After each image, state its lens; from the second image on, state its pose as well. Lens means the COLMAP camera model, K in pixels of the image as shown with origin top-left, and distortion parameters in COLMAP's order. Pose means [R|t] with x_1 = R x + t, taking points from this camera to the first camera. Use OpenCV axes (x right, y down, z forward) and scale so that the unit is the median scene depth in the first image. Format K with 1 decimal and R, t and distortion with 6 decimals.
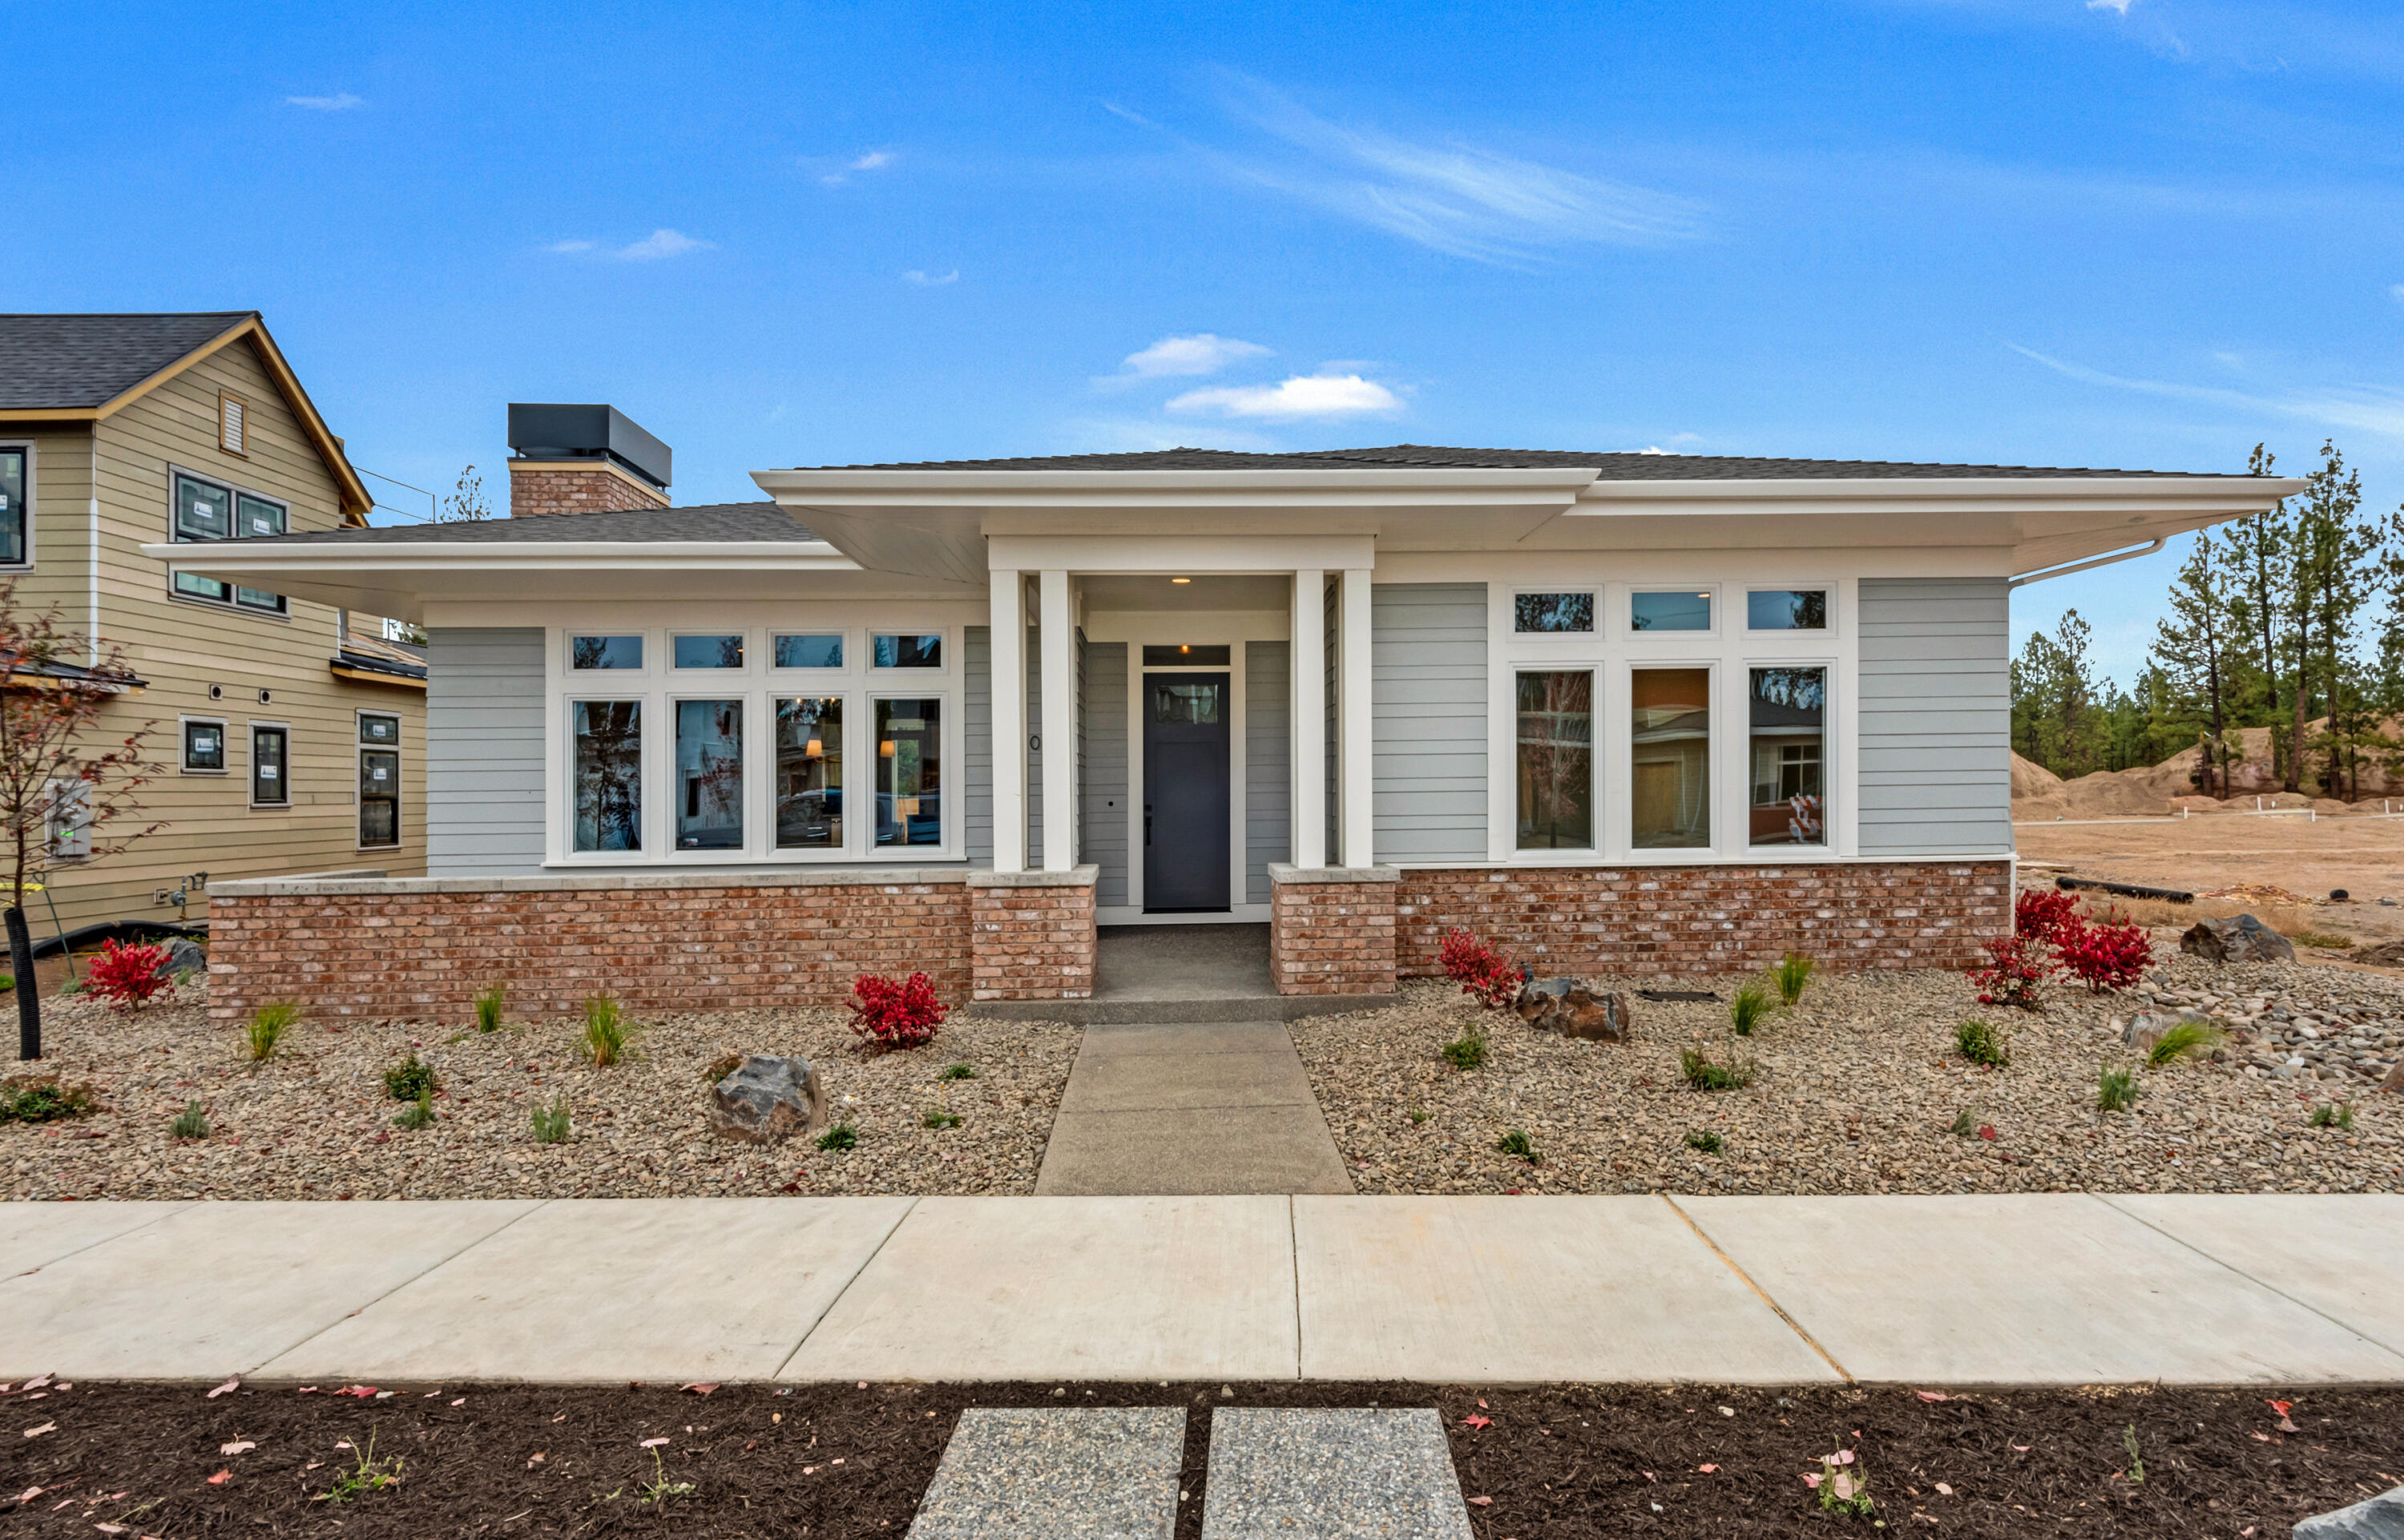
lens RADIAL K [[1210.3, 0, 1202.2], [0, 1210.3, 758.3], [0, 0, 1]] dist [0.000704, -0.001001]
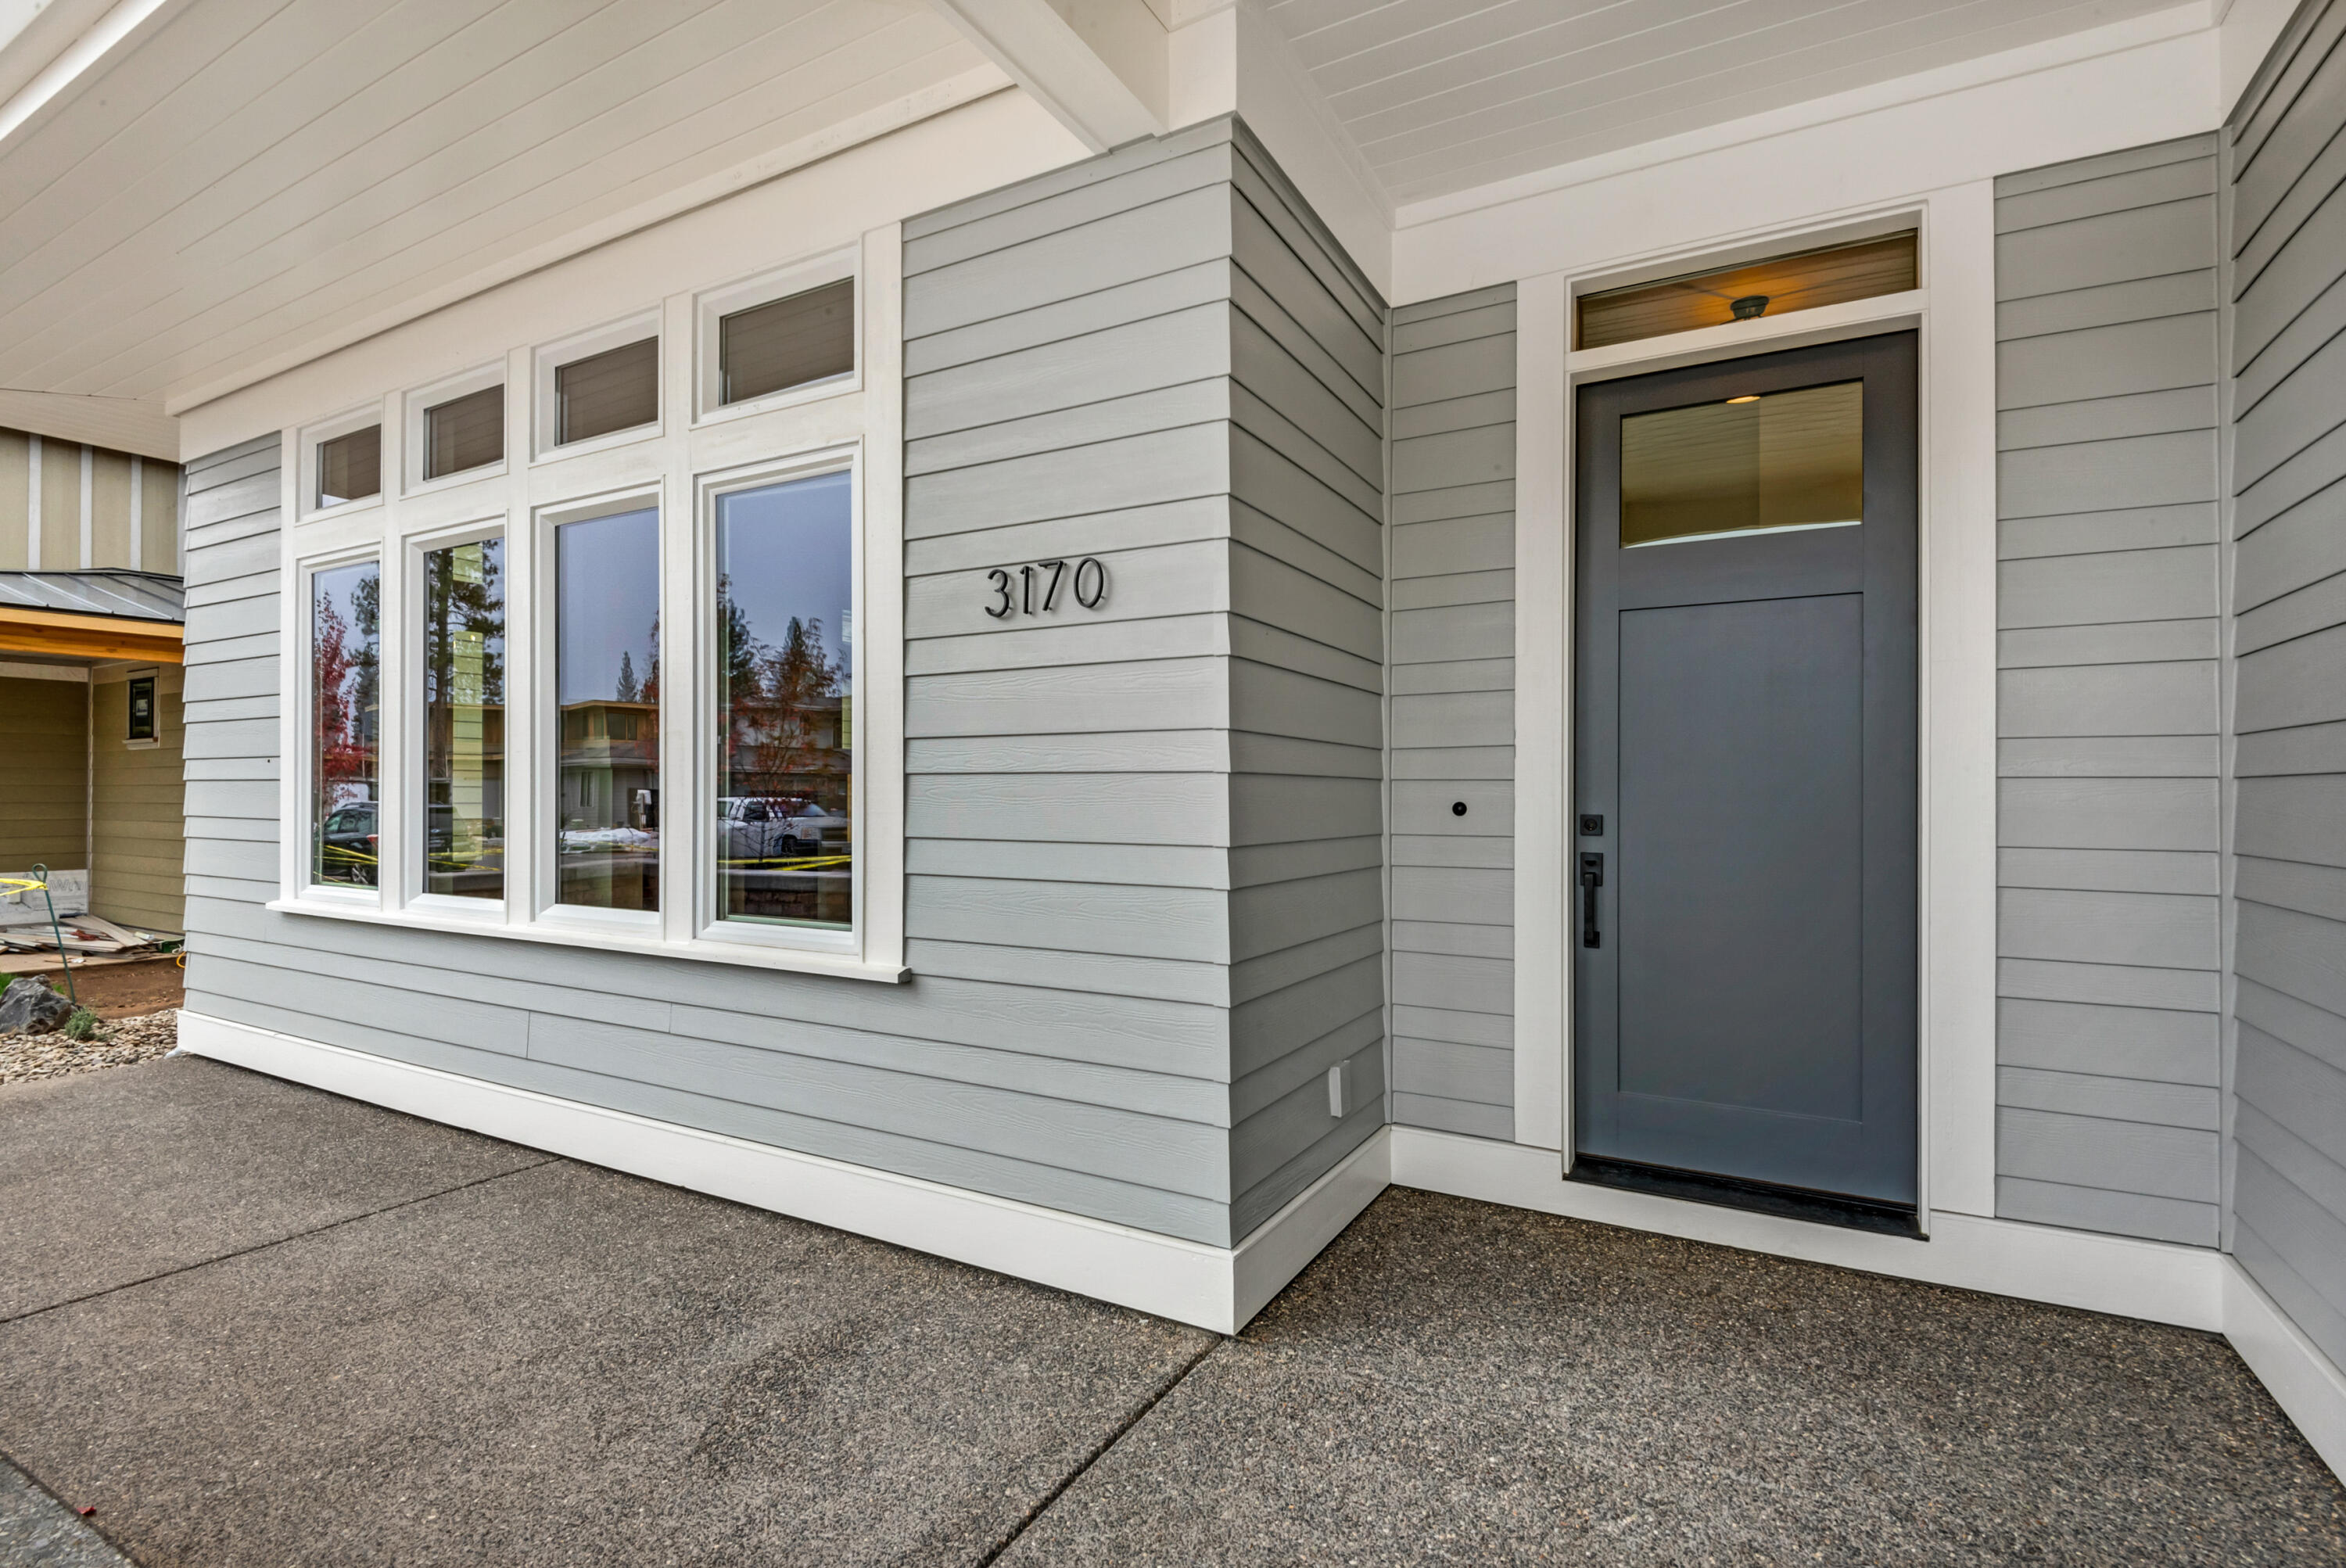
lens RADIAL K [[1095.9, 0, 1181.5], [0, 1095.9, 784.0], [0, 0, 1]] dist [0.003795, 0.000490]
pose [[0.871675, 0.005257, -0.490057, 0.000579], [-0.009578, 0.999934, -0.006310, 0.033090], [0.489991, 0.010194, 0.871668, 0.715224]]
